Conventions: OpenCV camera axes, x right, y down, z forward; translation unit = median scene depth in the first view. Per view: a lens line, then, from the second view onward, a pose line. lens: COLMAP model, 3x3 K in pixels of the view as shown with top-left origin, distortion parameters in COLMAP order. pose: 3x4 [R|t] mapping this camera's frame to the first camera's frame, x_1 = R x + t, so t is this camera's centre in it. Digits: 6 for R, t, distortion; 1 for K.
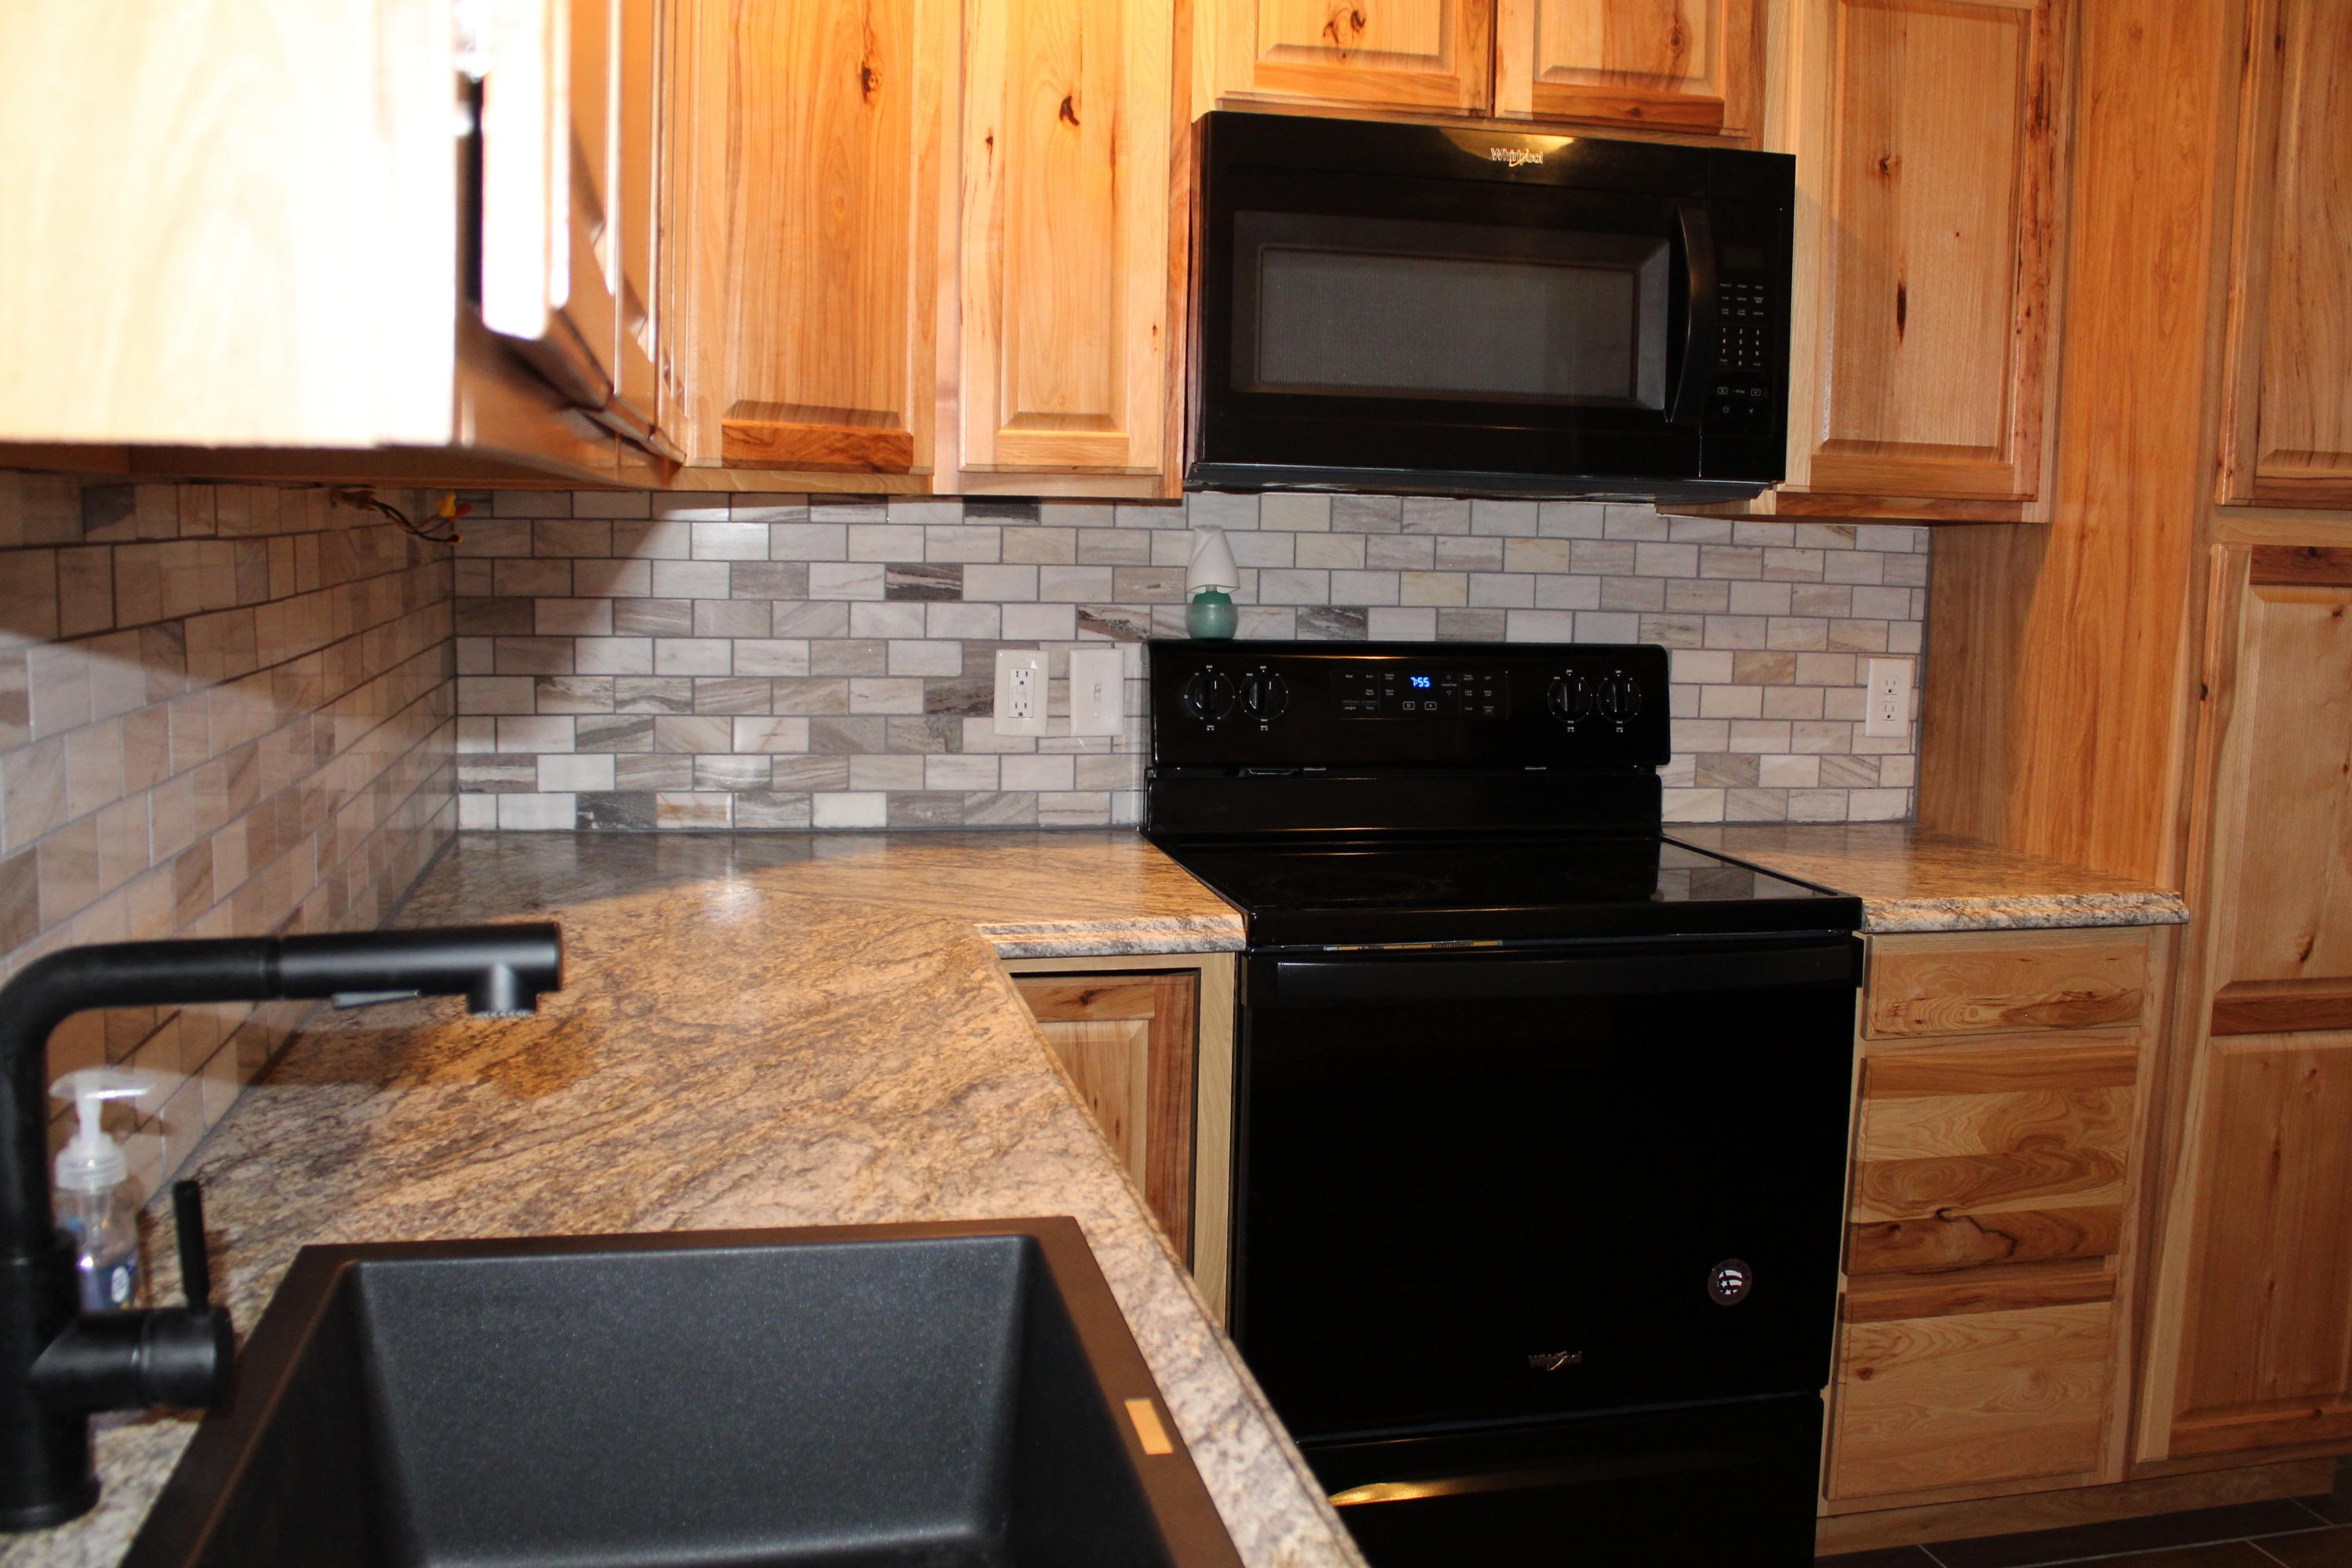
lens RADIAL K [[2070.7, 0, 1176.0], [0, 2070.7, 784.0], [0, 0, 1]] dist [-0.189867, 0.238621]
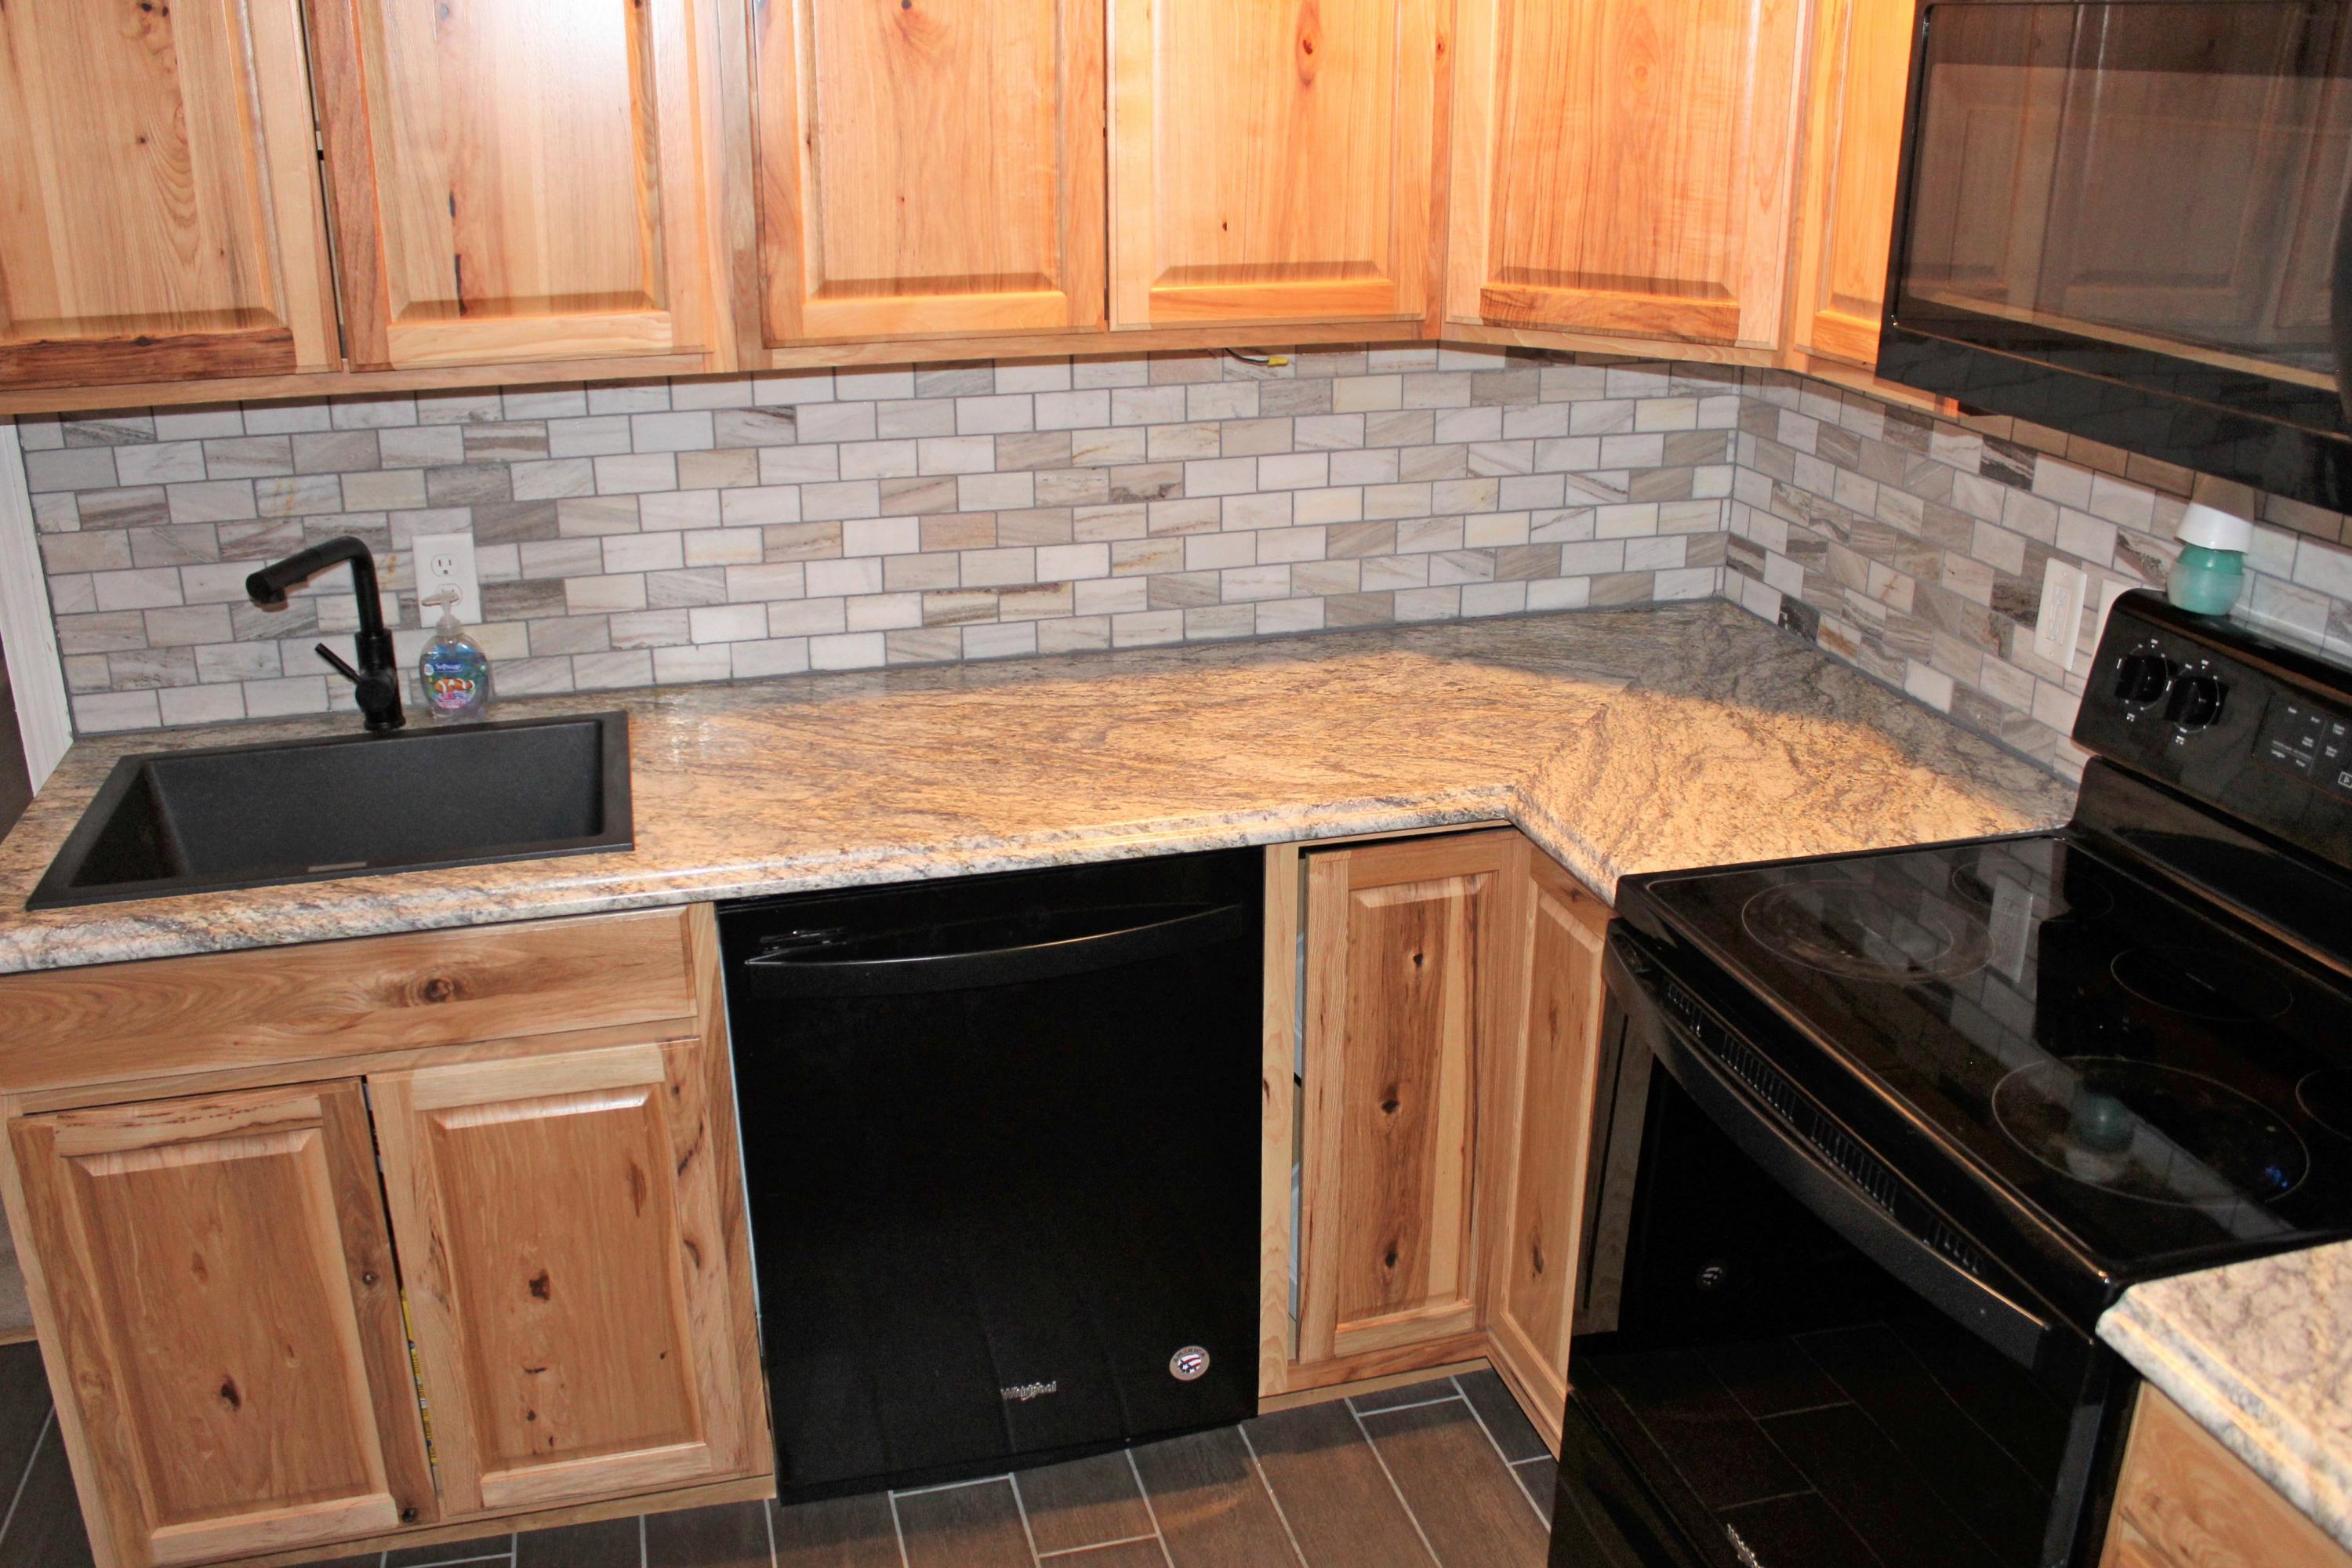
lens RADIAL K [[2070.7, 0, 1176.0], [0, 2070.7, 784.0], [0, 0, 1]] dist [-0.189867, 0.238621]
pose [[0.061508, 0.330004, -0.941974, 0.719933], [-0.126611, 0.938716, 0.320596, -0.201893], [0.990044, 0.099545, 0.099521, 0.579987]]
